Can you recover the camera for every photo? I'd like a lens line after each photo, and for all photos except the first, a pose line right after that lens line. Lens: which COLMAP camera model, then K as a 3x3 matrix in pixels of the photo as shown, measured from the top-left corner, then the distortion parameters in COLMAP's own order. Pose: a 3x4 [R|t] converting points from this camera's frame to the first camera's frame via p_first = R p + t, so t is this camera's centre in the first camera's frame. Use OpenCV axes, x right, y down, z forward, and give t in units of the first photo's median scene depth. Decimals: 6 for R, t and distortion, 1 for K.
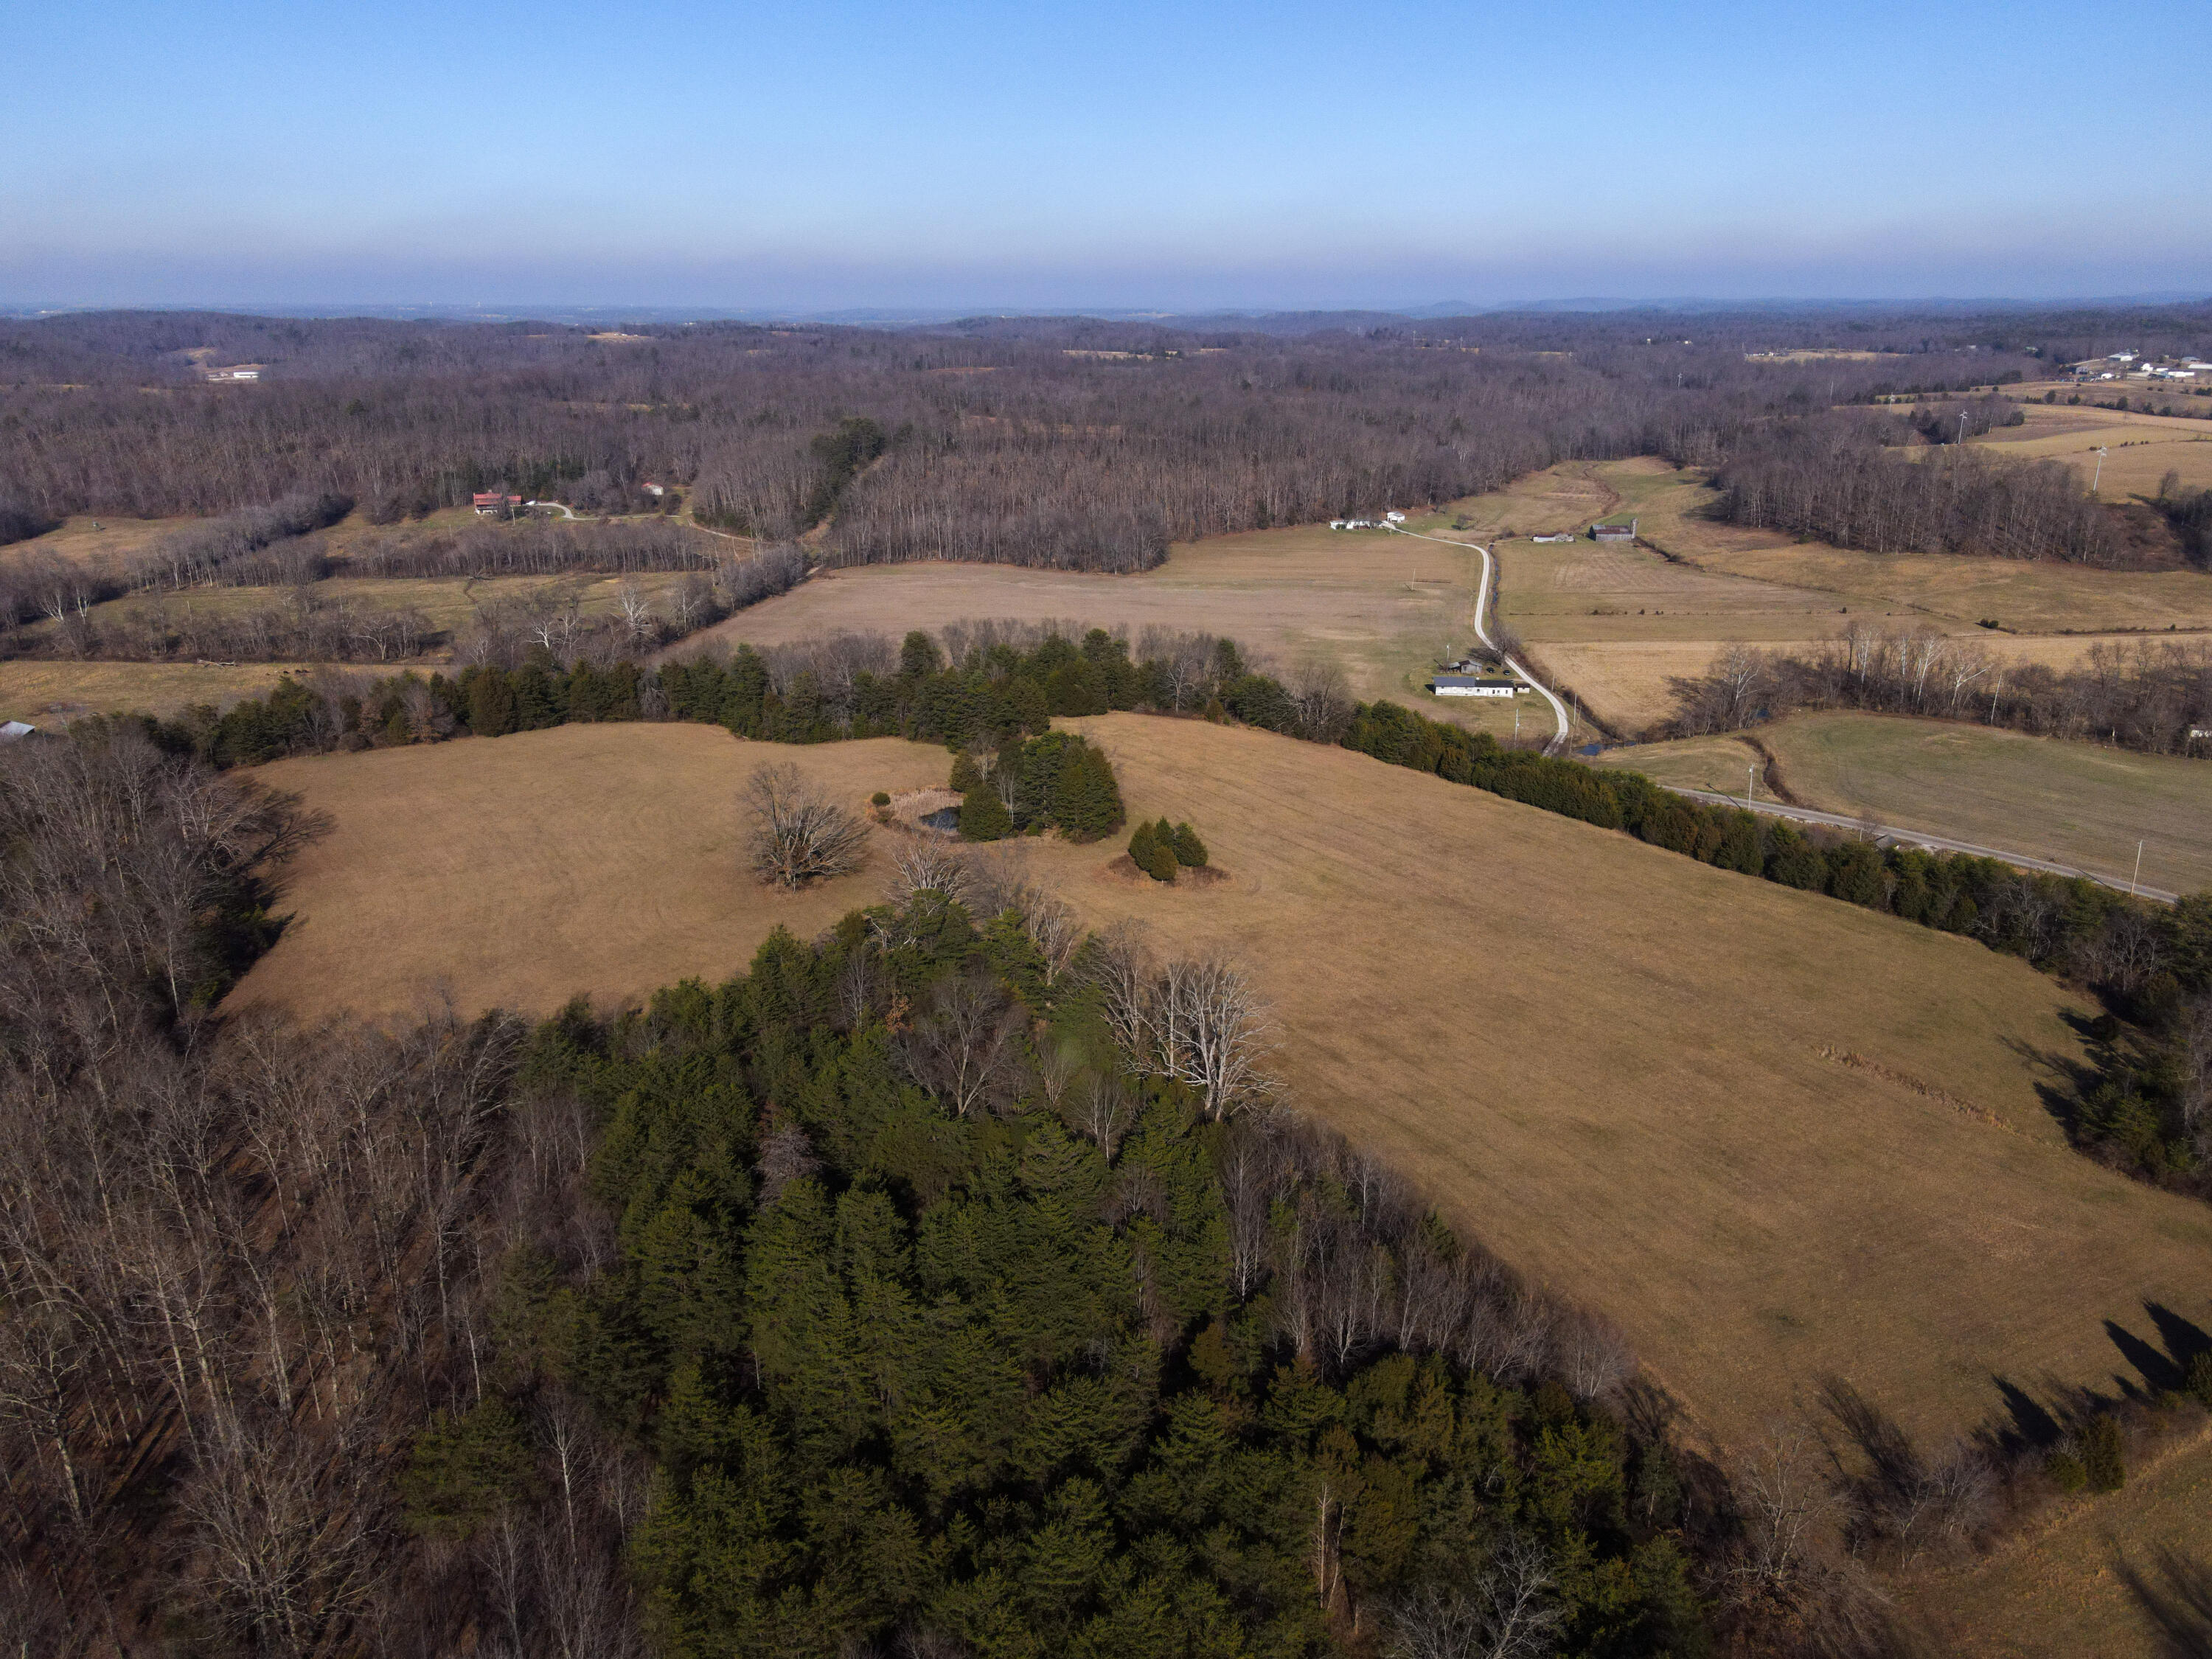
lens RADIAL K [[1621.7, 0, 1130.2], [0, 1621.7, 821.0], [0, 0, 1]] dist [0.019165, 0.008127]
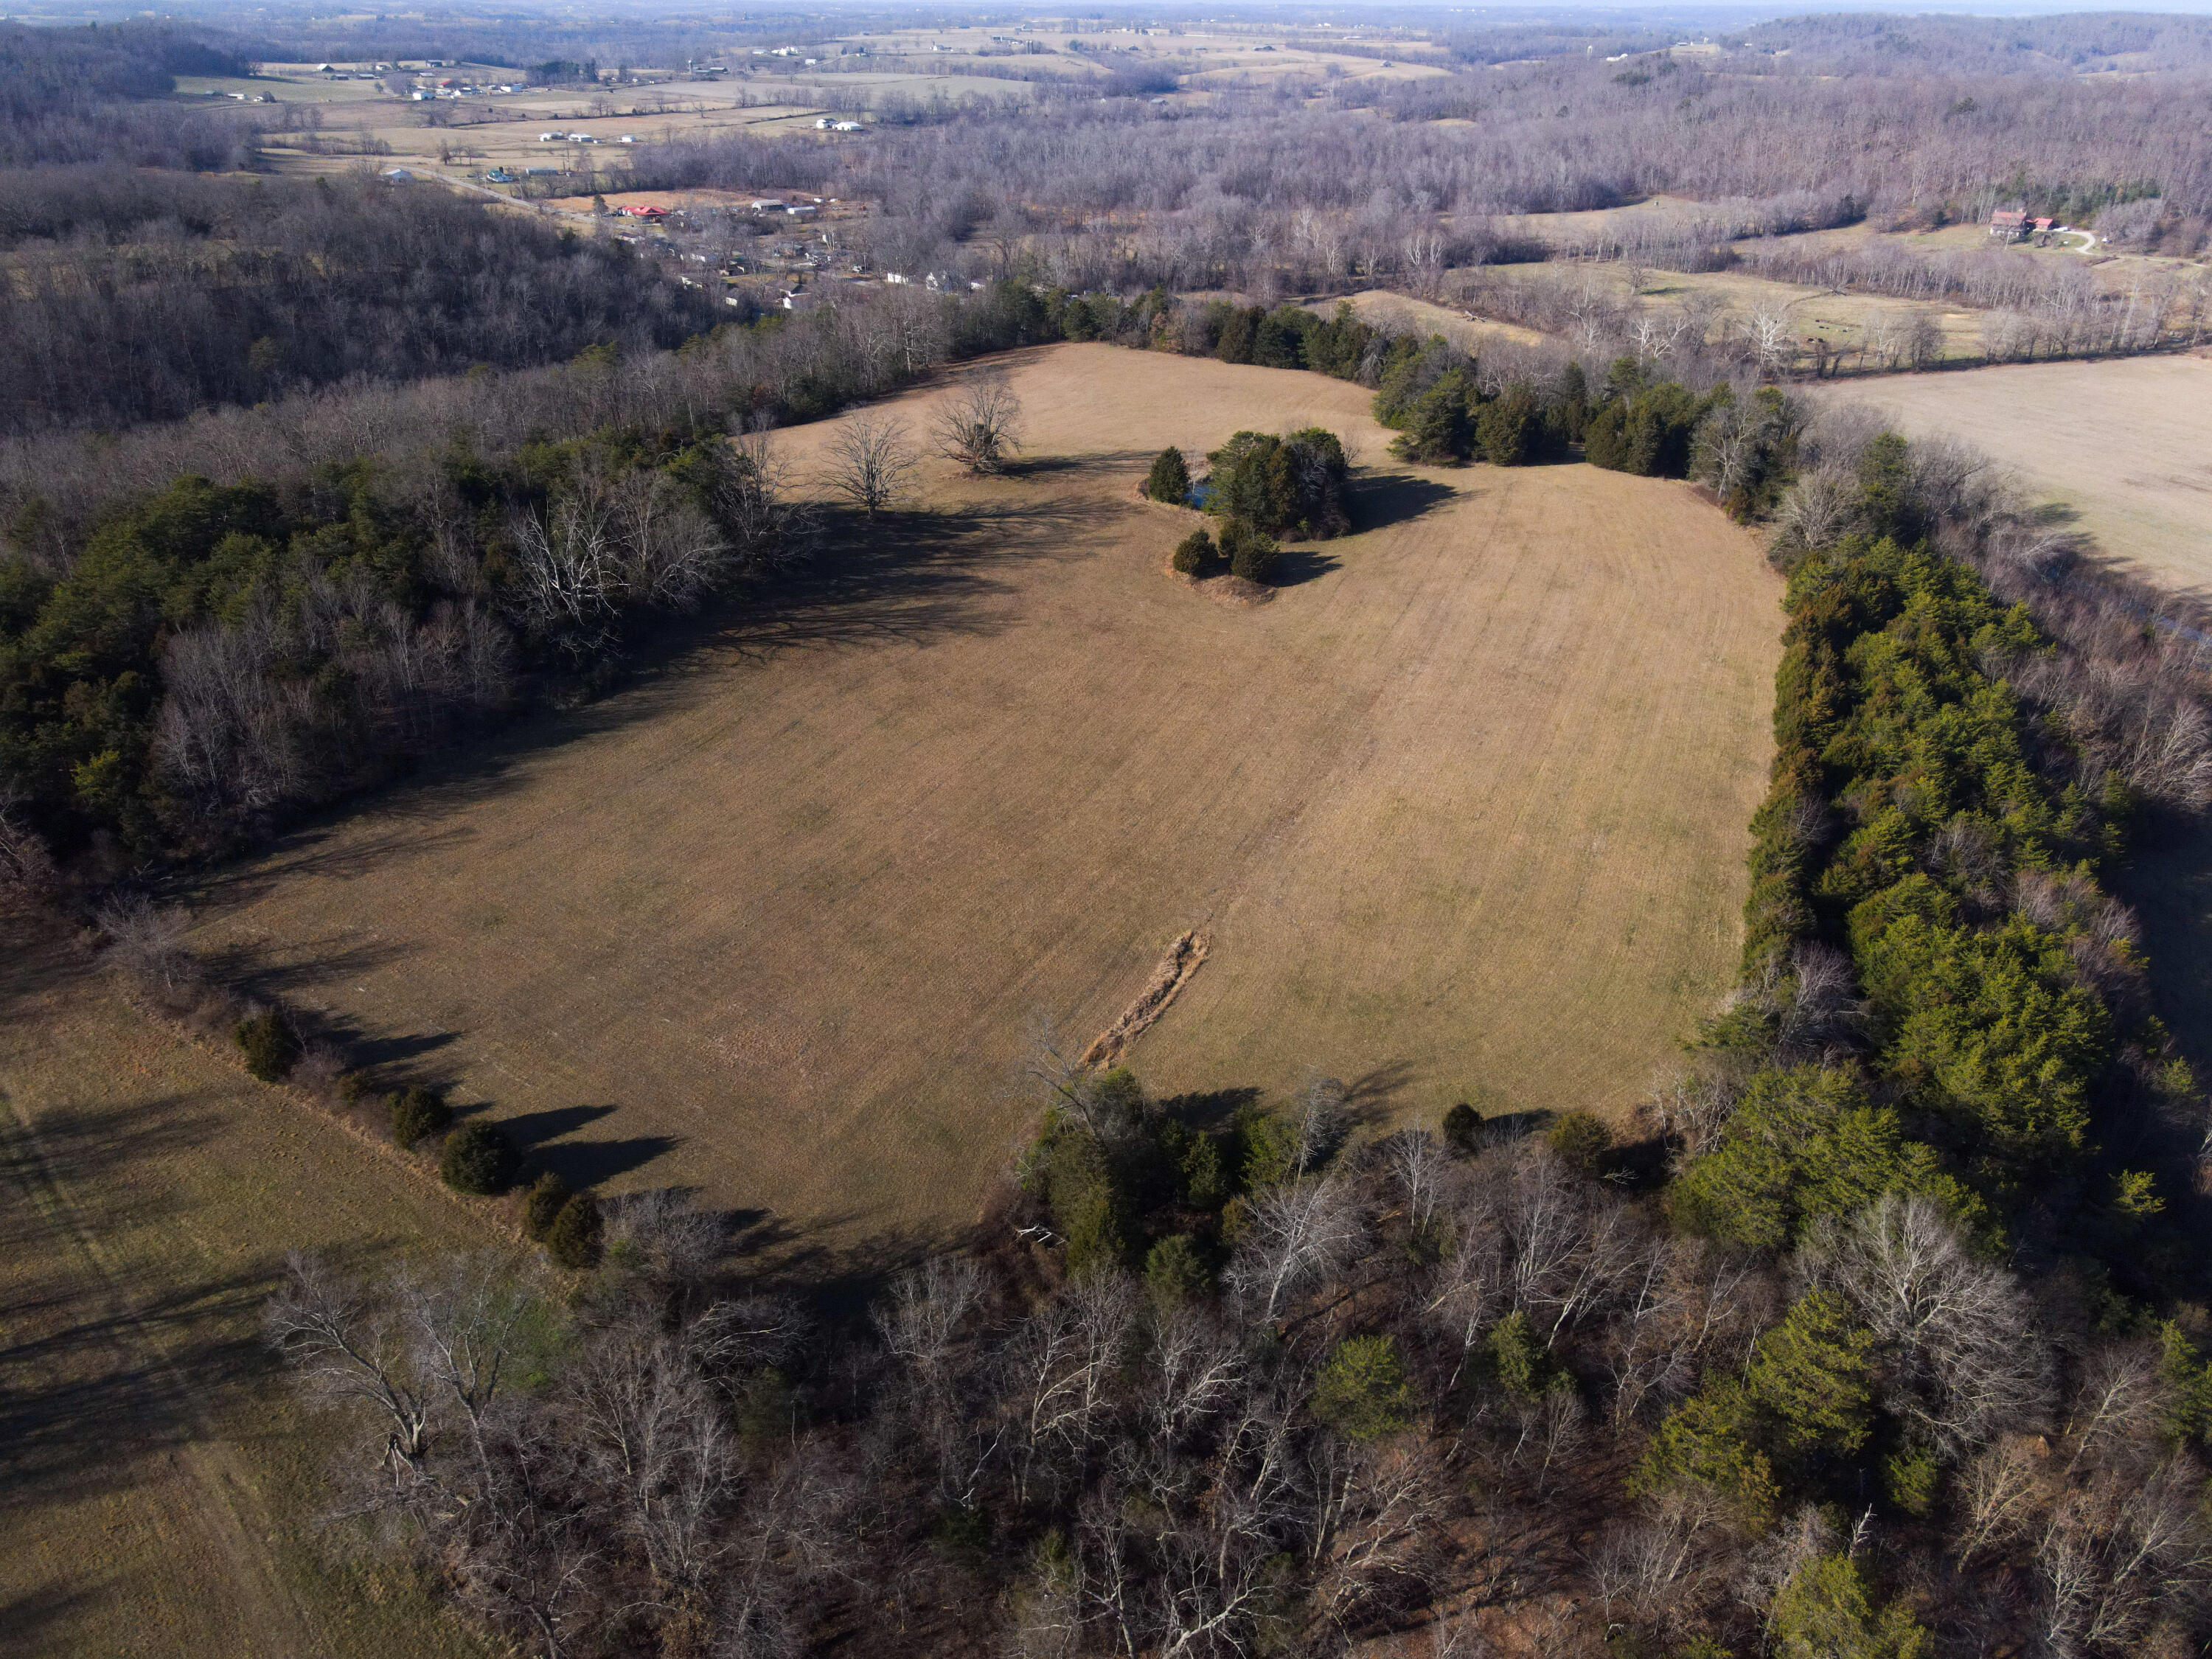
lens RADIAL K [[1621.7, 0, 1114.4], [0, 1621.7, 824.6], [0, 0, 1]] dist [0.019165, 0.008127]
pose [[0.459222, 0.409142, -0.788491, 0.306147], [-0.282351, 0.908816, 0.307134, -0.042000], [0.842254, 0.081588, 0.532870, 0.168149]]
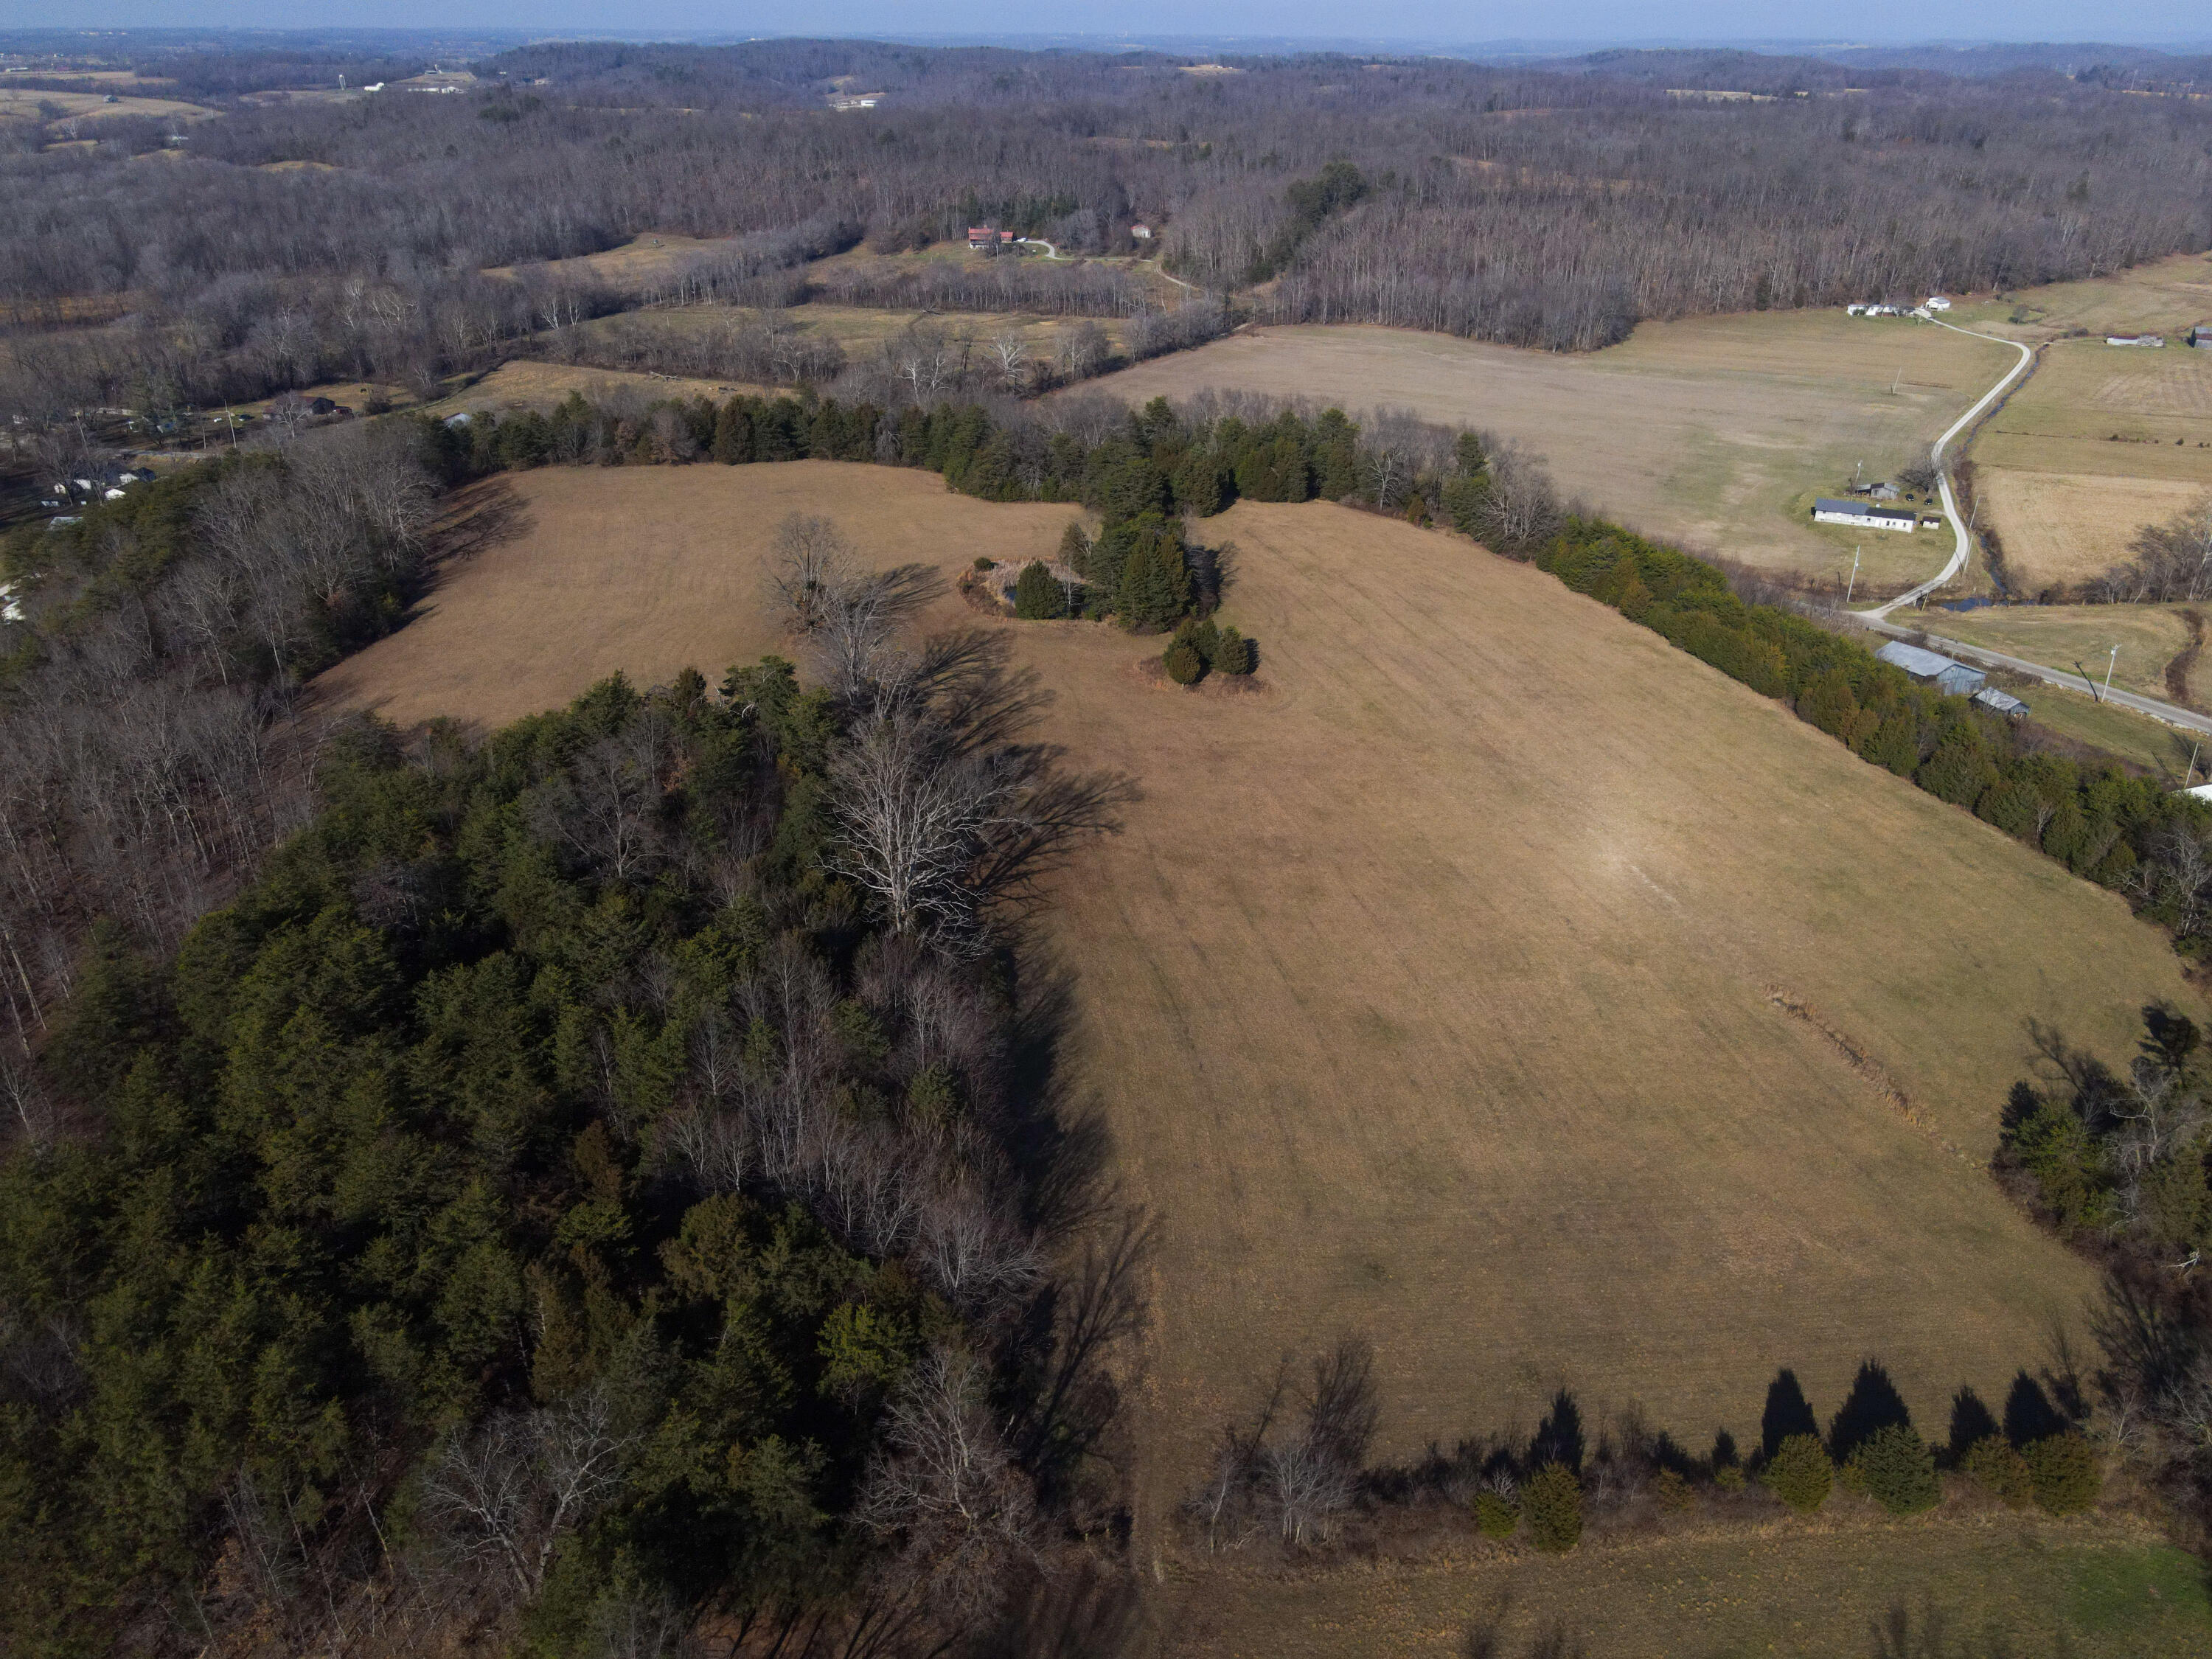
lens RADIAL K [[1621.7, 0, 1123.0], [0, 1621.7, 830.8], [0, 0, 1]] dist [0.019165, 0.008127]
pose [[0.931354, 0.167014, -0.323553, 0.113458], [-0.118065, 0.979108, 0.165552, -0.011802], [0.344443, -0.115988, 0.931615, 0.036285]]
